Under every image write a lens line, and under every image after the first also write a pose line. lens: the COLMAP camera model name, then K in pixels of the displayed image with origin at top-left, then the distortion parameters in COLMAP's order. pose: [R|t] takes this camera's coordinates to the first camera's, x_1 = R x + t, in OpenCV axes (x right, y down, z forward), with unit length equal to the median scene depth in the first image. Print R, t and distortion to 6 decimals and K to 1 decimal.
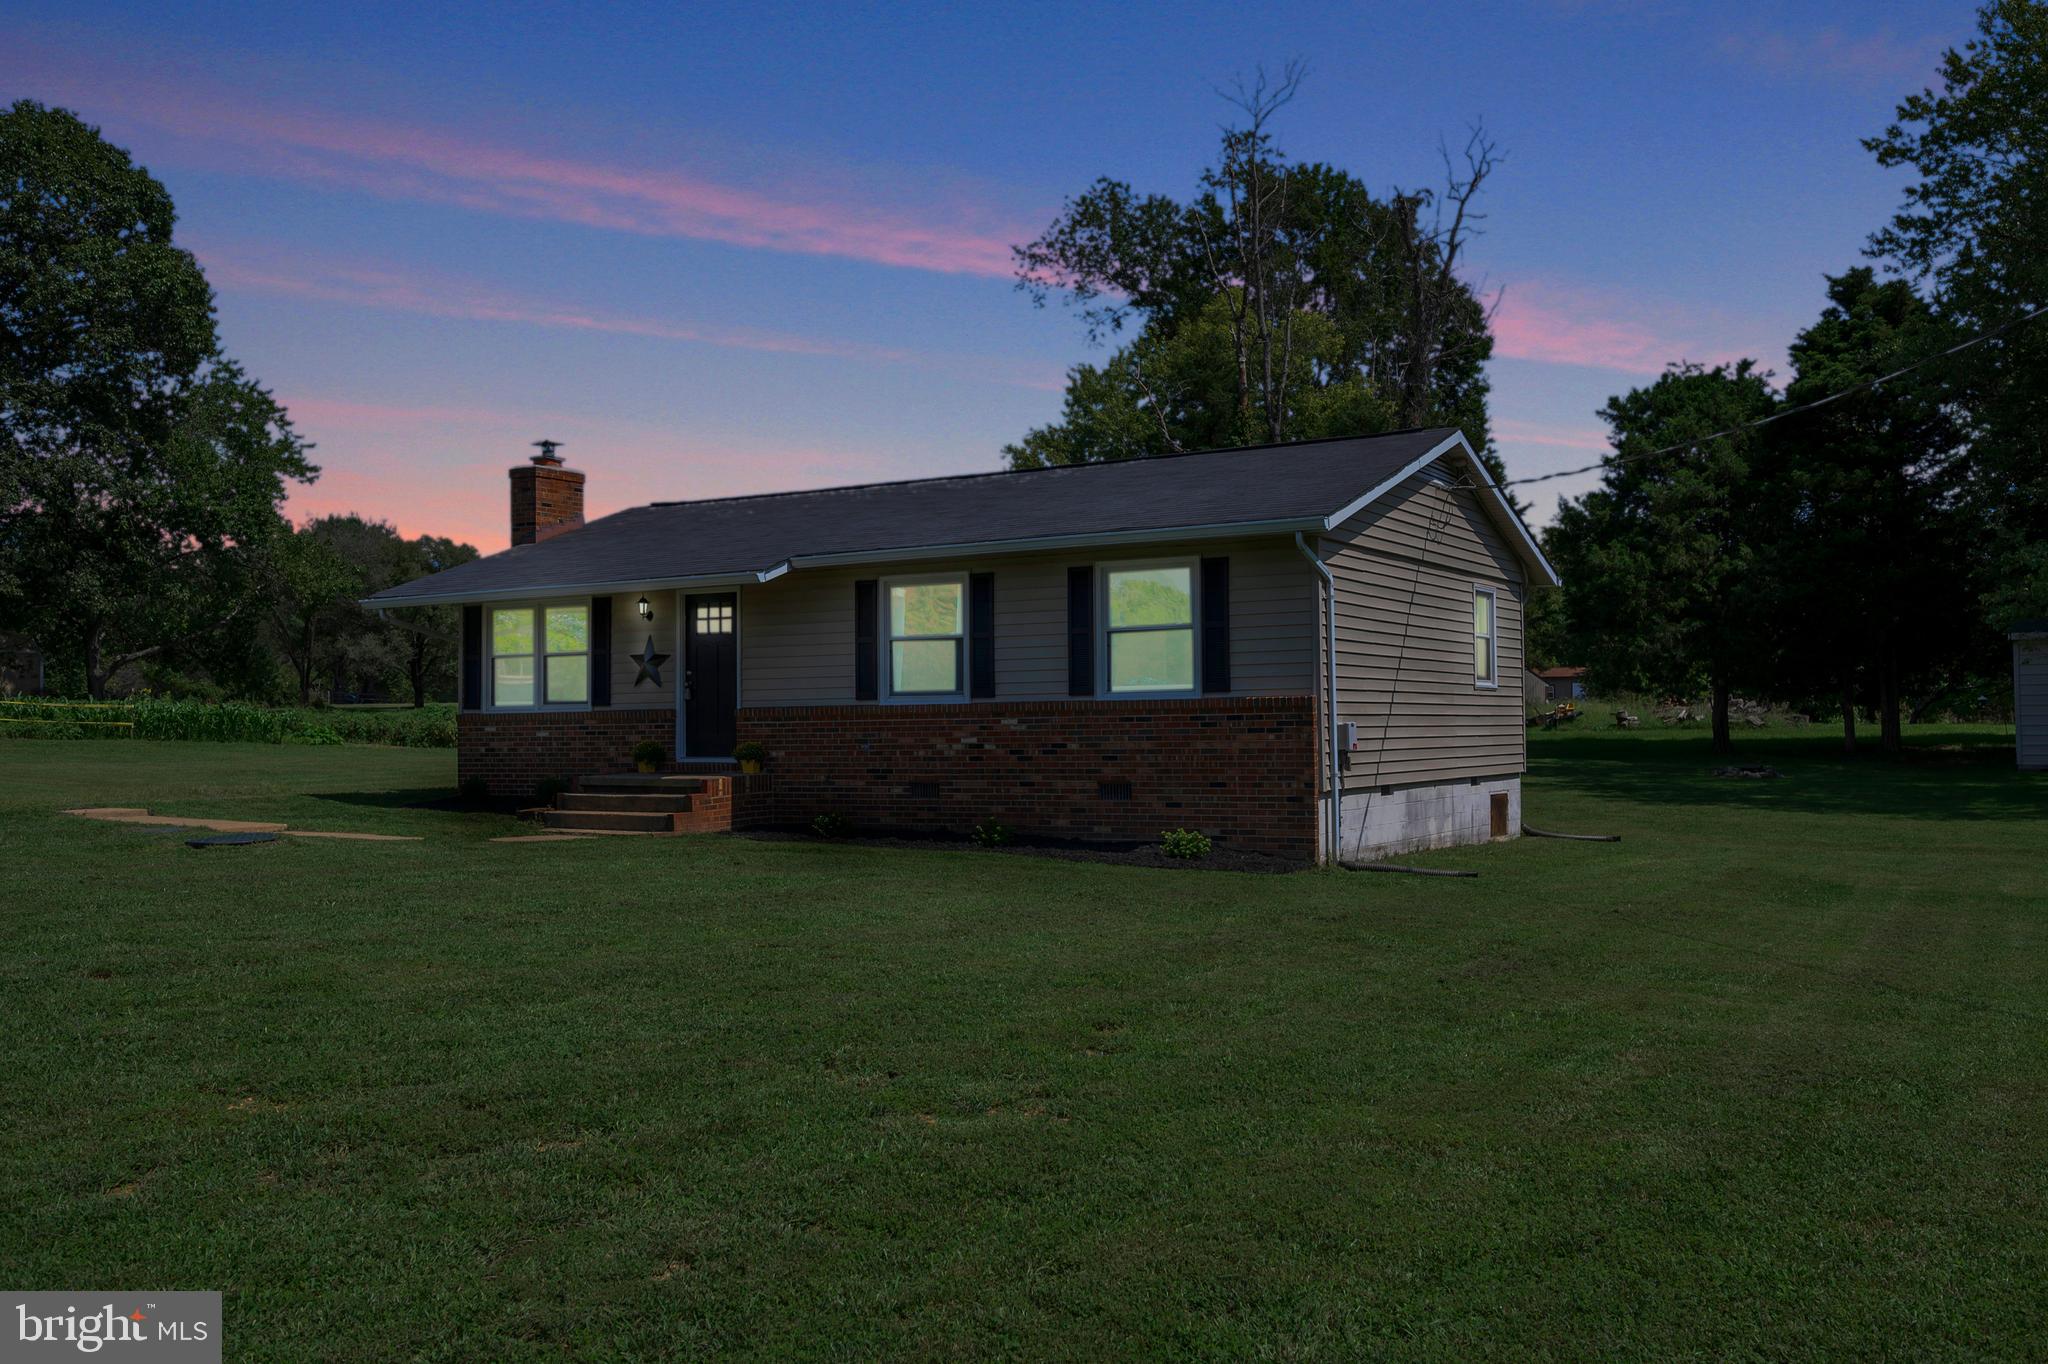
lens RADIAL K [[1780.7, 0, 1032.8], [0, 1780.7, 685.3], [0, 0, 1]] dist [0.002260, 0.003734]
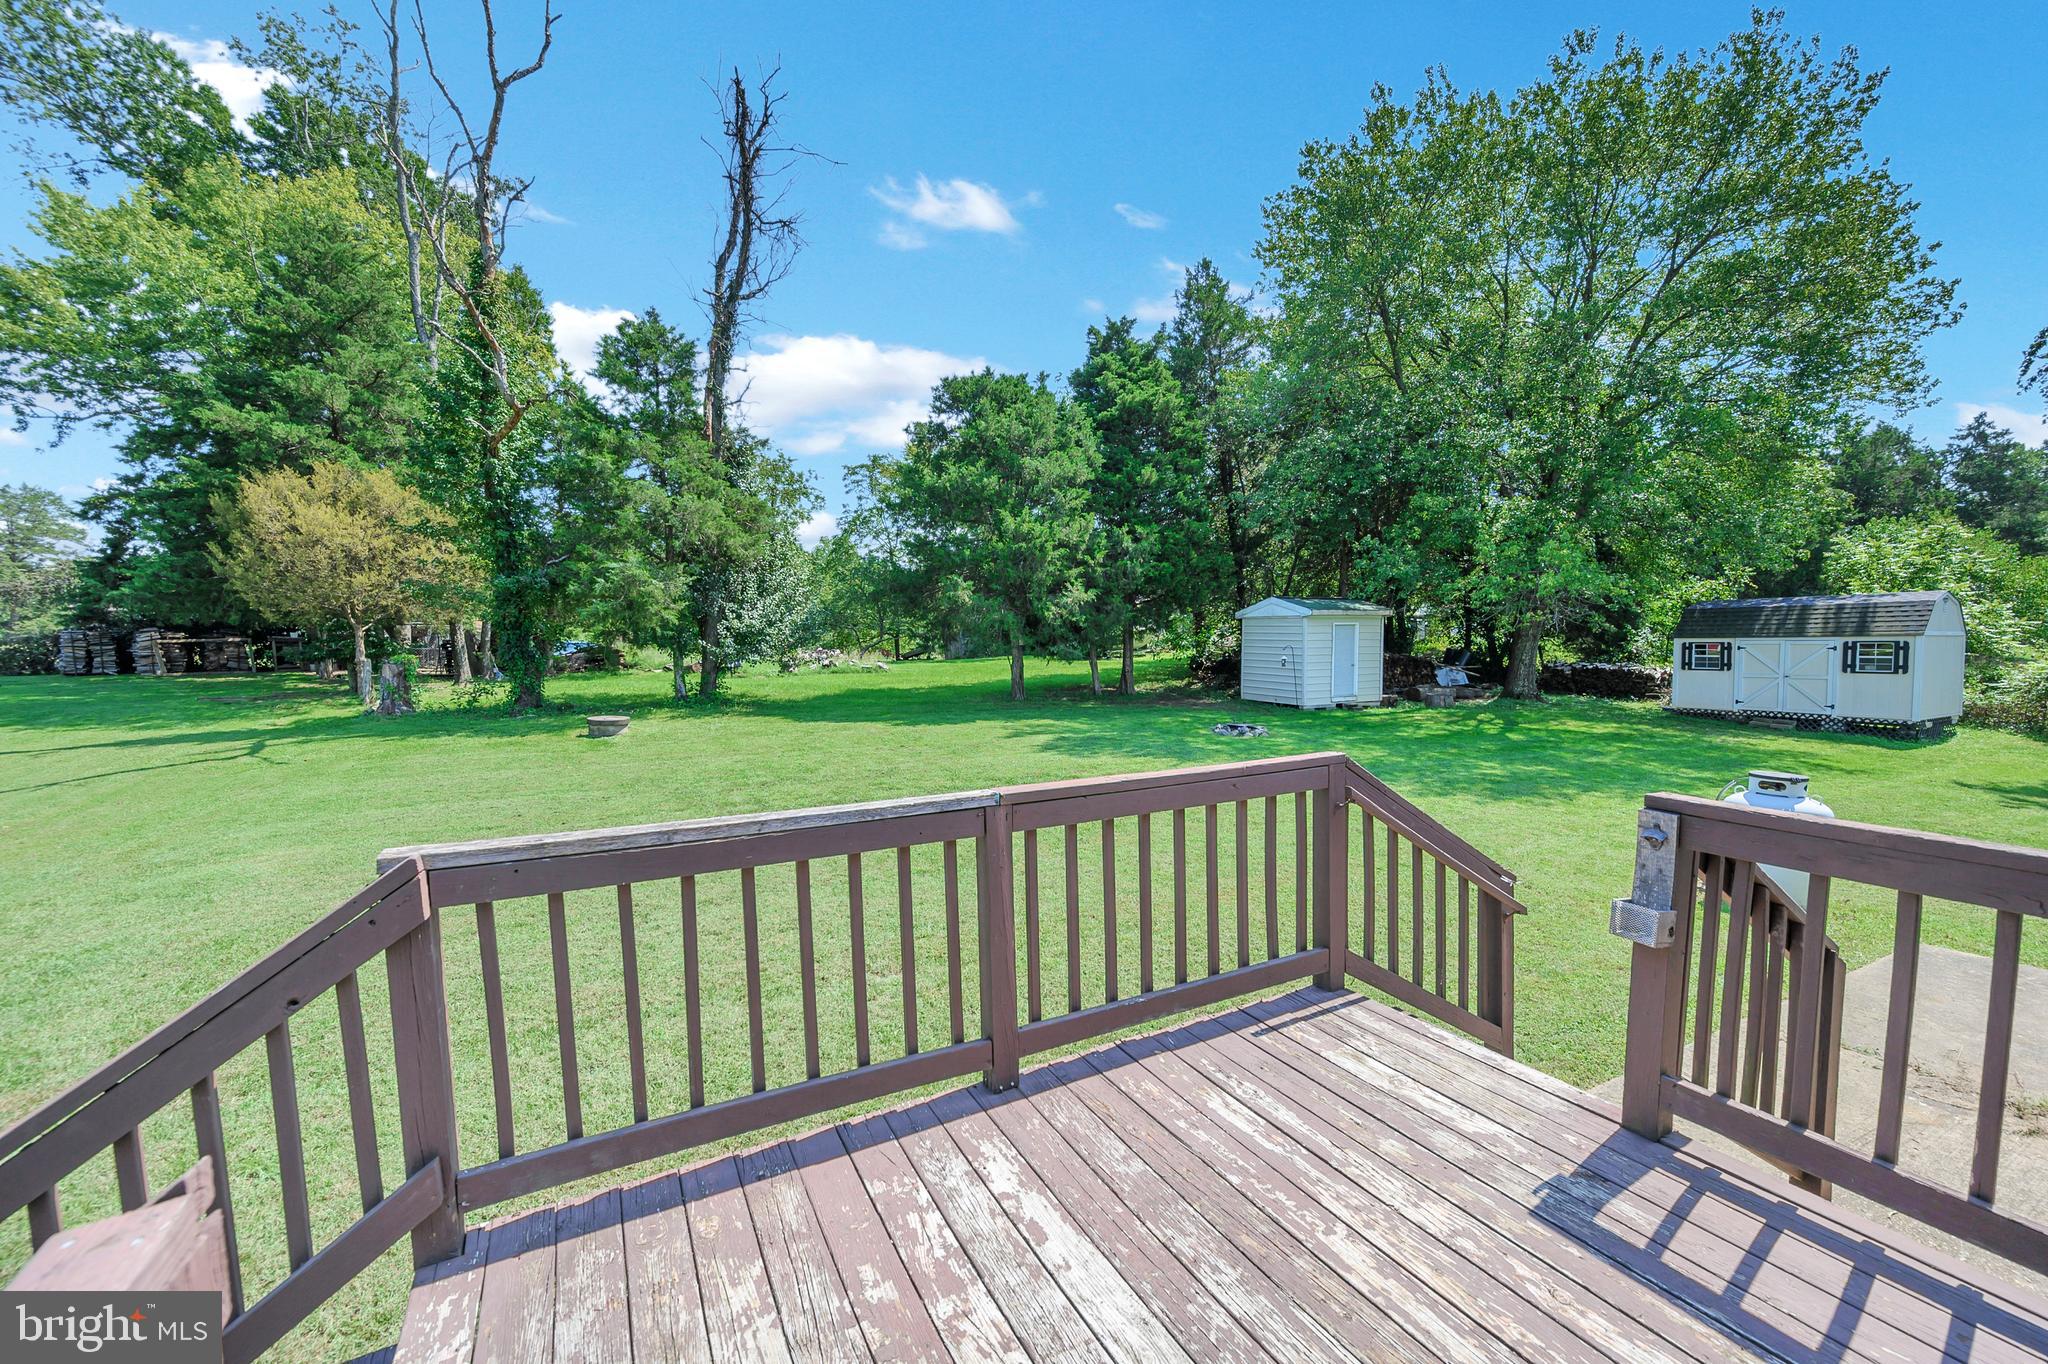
lens RADIAL K [[804.7, 0, 1023.3], [0, 804.7, 686.3], [0, 0, 1]] dist [-0.001391, 0.000109]
pose [[0.525225, -0.048803, 0.849563, -0.151051], [-0.011288, 0.997867, 0.064300, -0.013420], [-0.850889, -0.043362, 0.523553, 1.424182]]
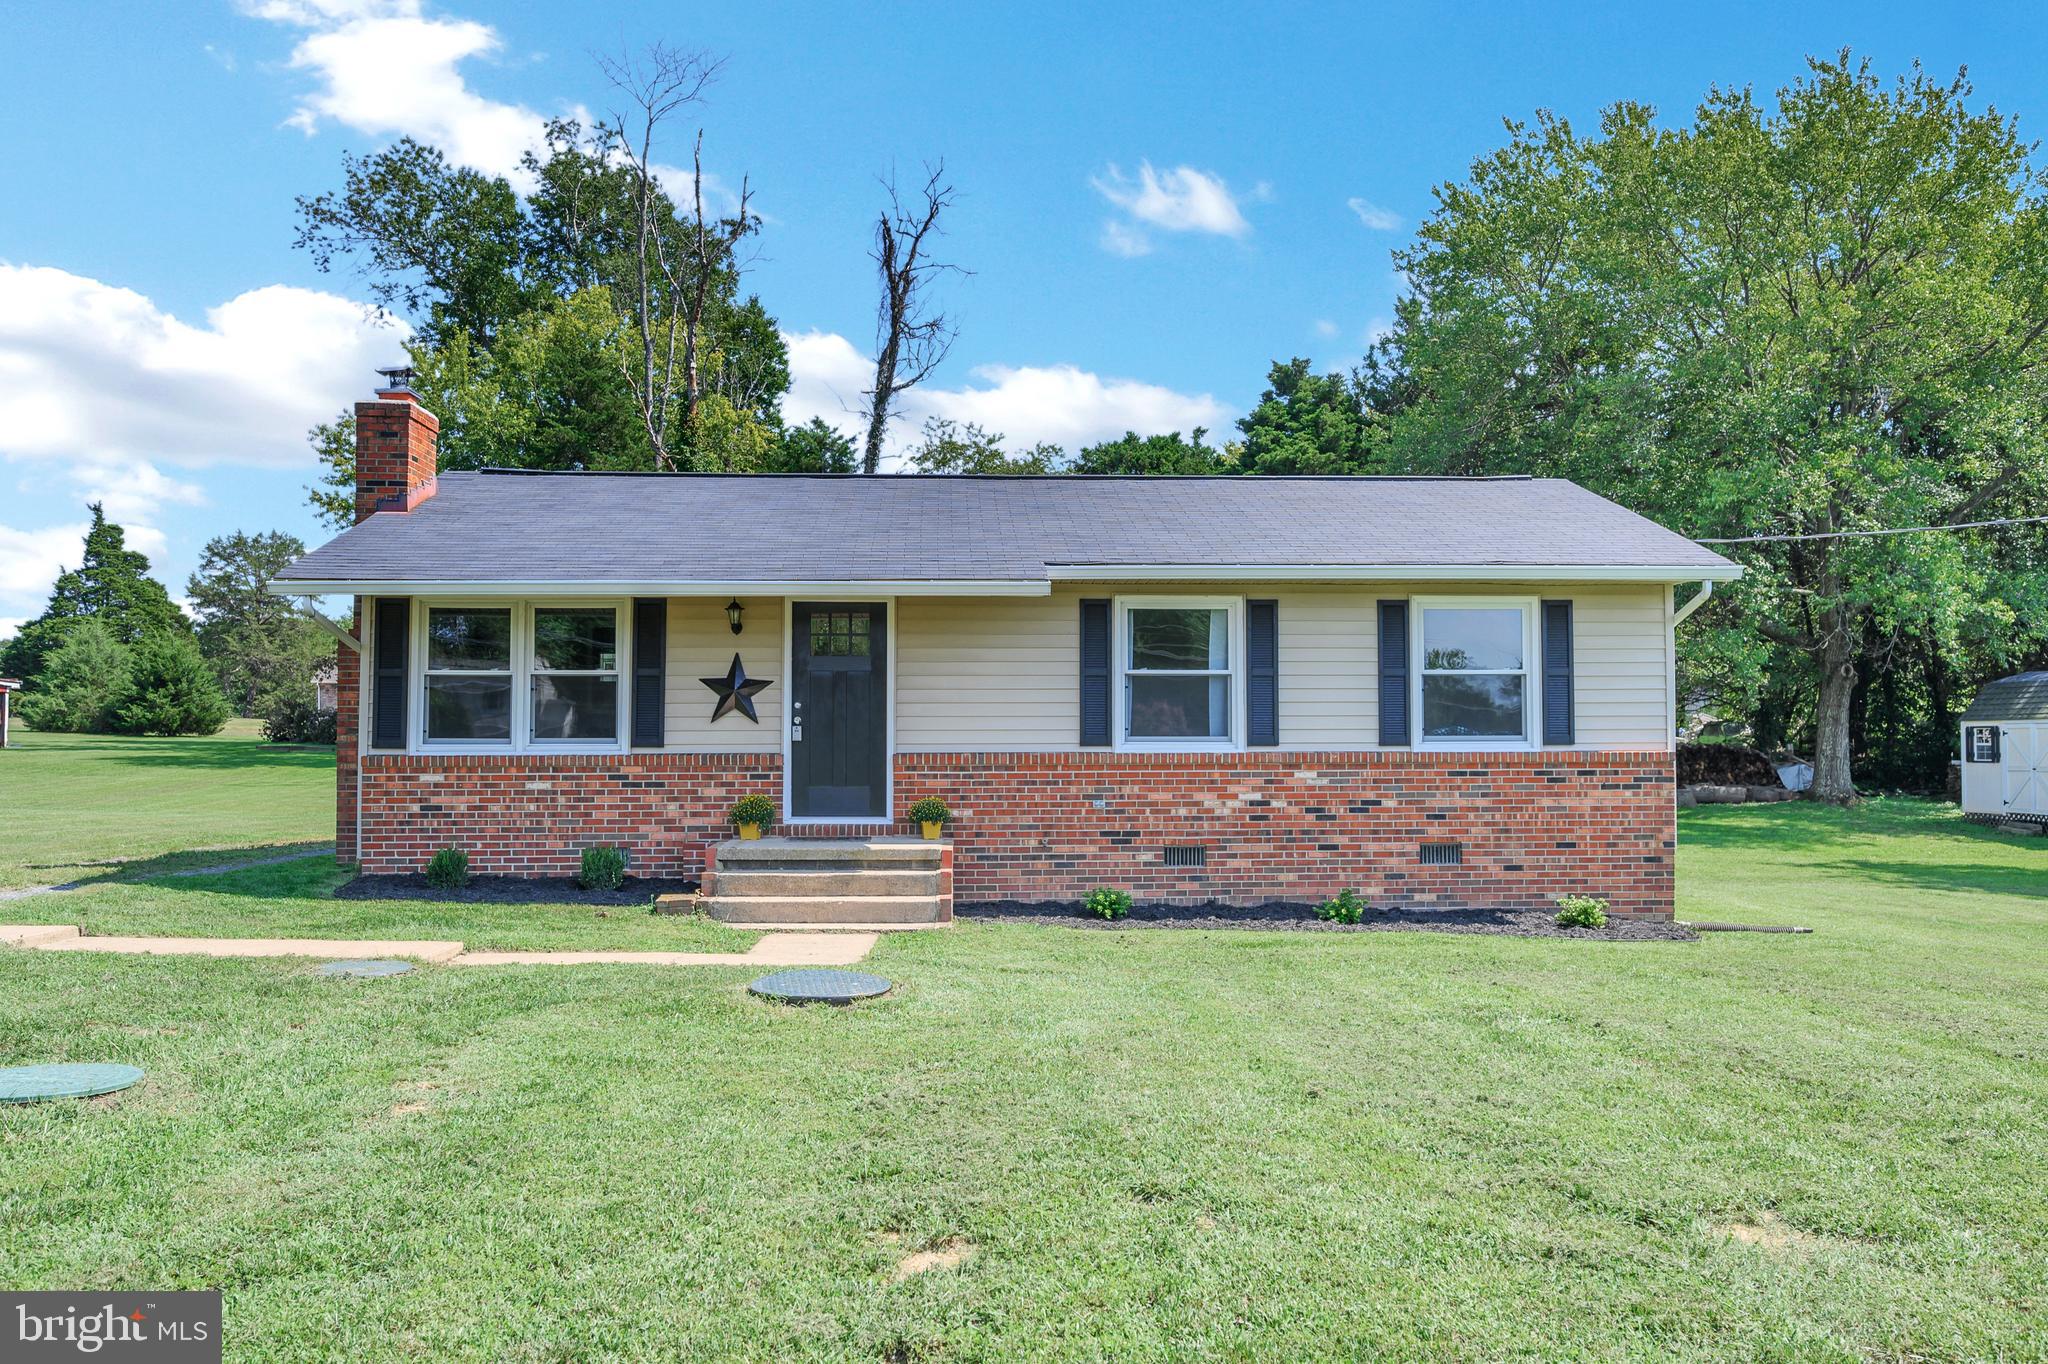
lens RADIAL K [[1710.7, 0, 1034.5], [0, 1710.7, 679.3], [0, 0, 1]] dist [-0.002954, 0.000376]
pose [[0.831879, 0.029059, 0.554196, -0.527924], [-0.020797, 0.999559, -0.021194, -0.004889], [-0.554567, 0.006105, 0.832117, 0.350747]]
